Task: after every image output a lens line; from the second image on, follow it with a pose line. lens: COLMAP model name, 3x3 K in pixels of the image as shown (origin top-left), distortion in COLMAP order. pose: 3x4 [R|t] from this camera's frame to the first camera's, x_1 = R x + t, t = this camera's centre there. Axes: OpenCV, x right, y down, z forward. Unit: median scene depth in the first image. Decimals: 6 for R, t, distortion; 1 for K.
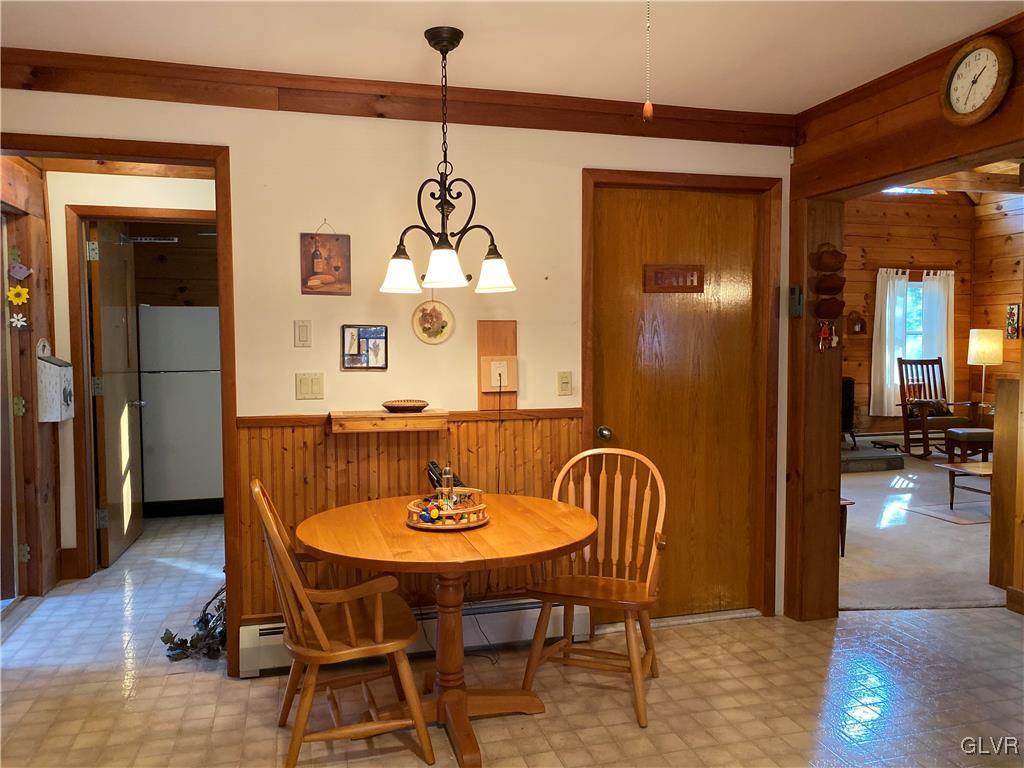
lens RADIAL K [[792.2, 0, 512.0], [0, 792.2, 384.0], [0, 0, 1]] dist [0.002215, 0.000342]
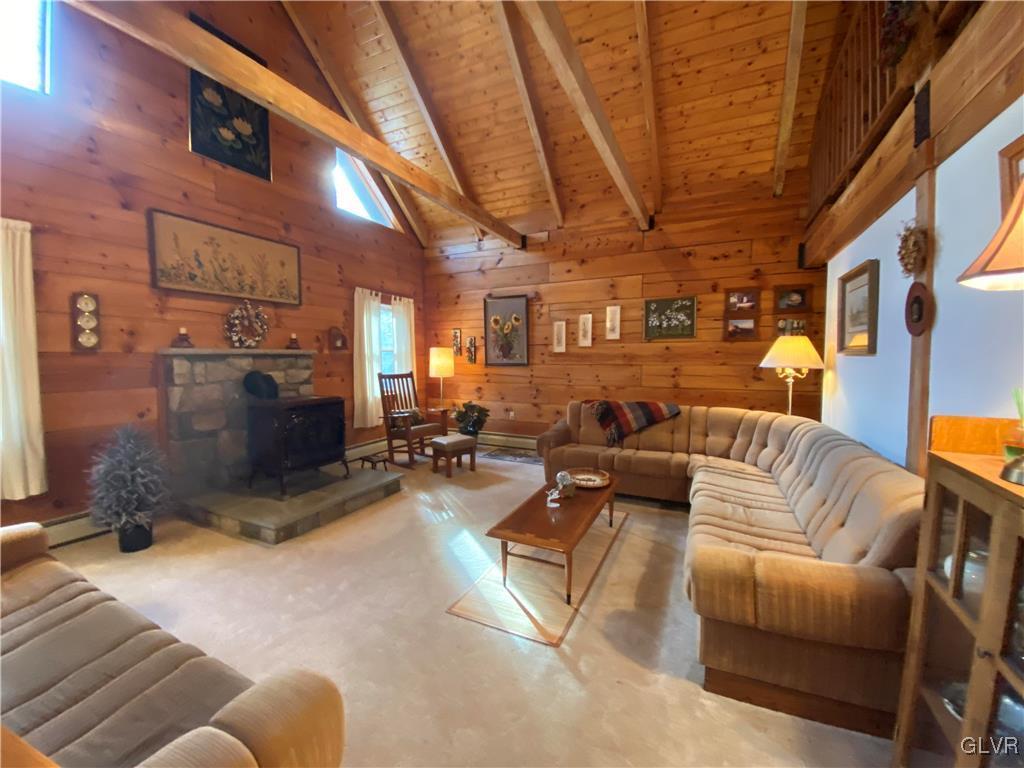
lens RADIAL K [[413.3, 0, 512.0], [0, 413.3, 384.0], [0, 0, 1]] dist [0.029781, -0.026993]
pose [[0.659235, -0.043283, 0.750690, 0.182852], [0.037395, 0.998994, 0.024761, -0.024324], [-0.751007, 0.011749, 0.660190, 0.485948]]
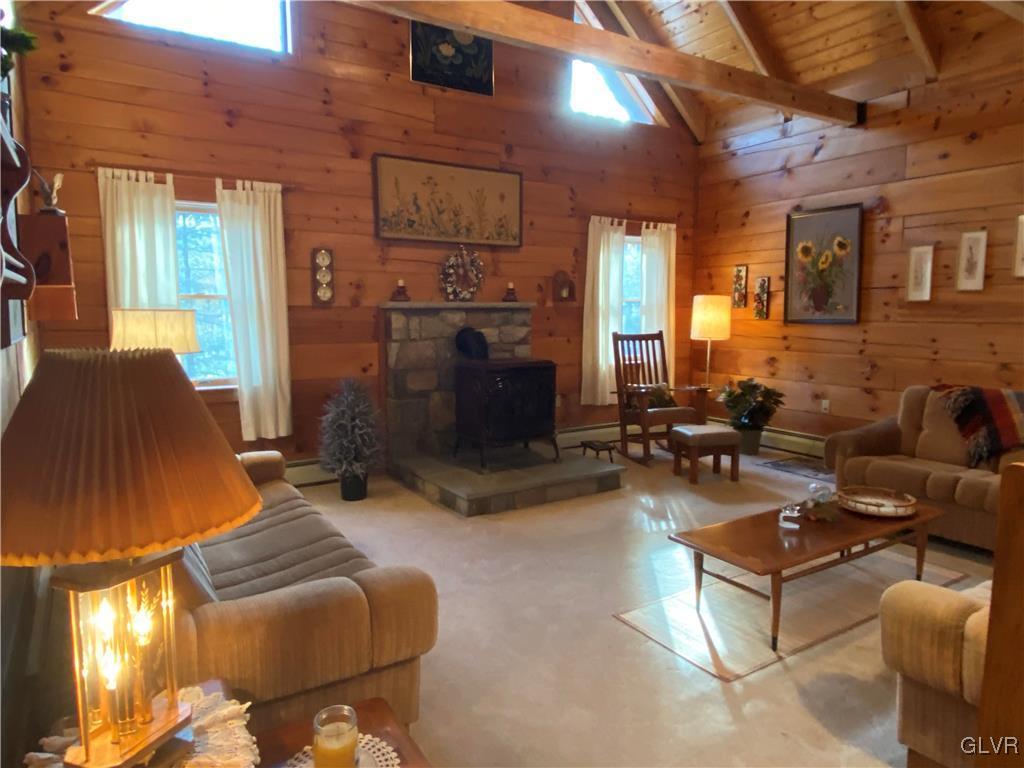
lens RADIAL K [[668.3, 0, 512.0], [0, 668.3, 384.0], [0, 0, 1]] dist [0.099826, -0.140085]
pose [[0.956361, -0.027758, 0.290867, 0.192724], [0.011300, 0.998246, 0.058111, -0.020709], [-0.291970, -0.052288, 0.954997, 0.384497]]
